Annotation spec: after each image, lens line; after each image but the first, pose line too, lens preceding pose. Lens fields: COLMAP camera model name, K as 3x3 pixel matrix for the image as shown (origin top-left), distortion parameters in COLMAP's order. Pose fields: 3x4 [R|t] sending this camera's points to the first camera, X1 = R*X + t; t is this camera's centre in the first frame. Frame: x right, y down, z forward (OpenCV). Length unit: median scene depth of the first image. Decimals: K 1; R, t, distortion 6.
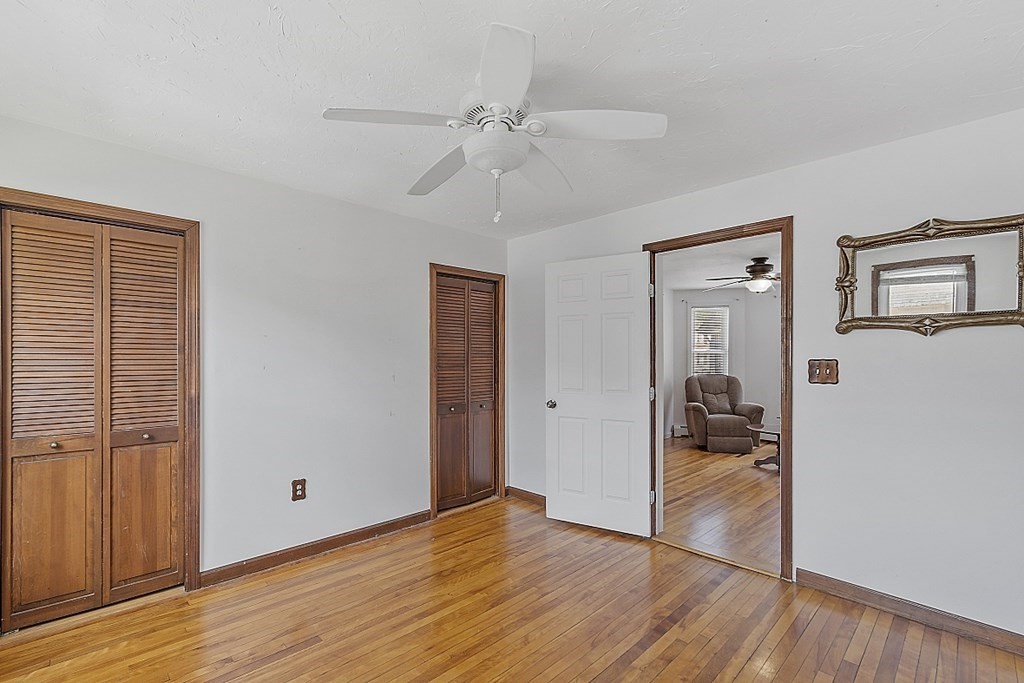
lens RADIAL K [[470.2, 0, 508.7], [0, 470.2, 352.4], [0, 0, 1]] dist [0.000018, -0.001336]
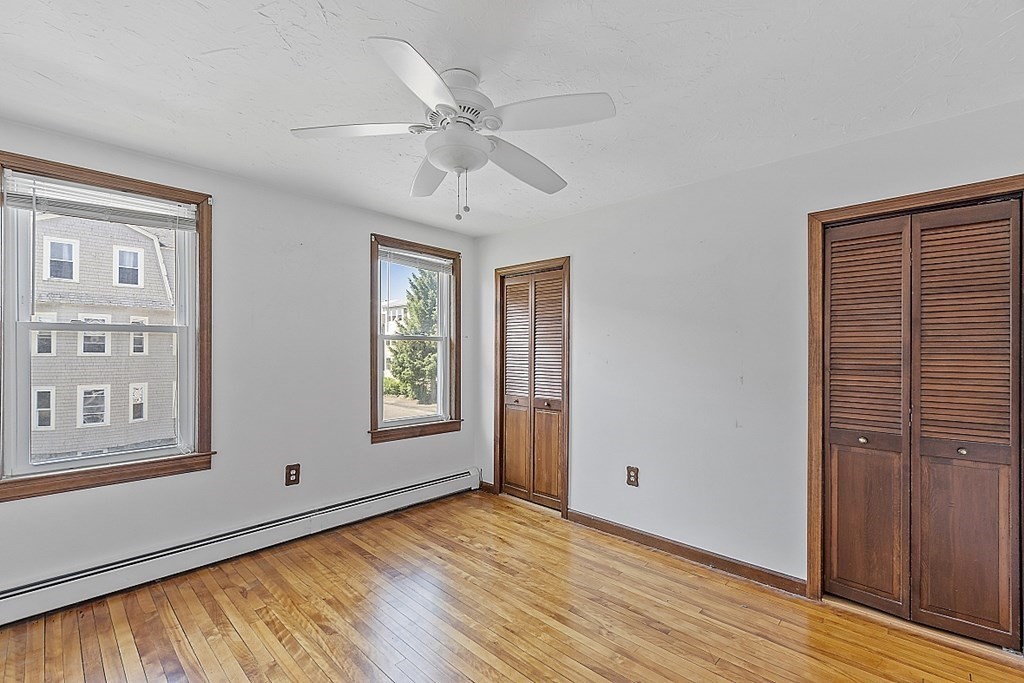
lens RADIAL K [[470.2, 0, 508.9], [0, 470.2, 346.2], [0, 0, 1]] dist [0.000018, -0.001336]
pose [[-0.010387, -0.016158, -0.999816, 0.653429], [0.004023, 0.999861, -0.016200, 0.009935], [0.999938, -0.004191, -0.010320, 0.742139]]
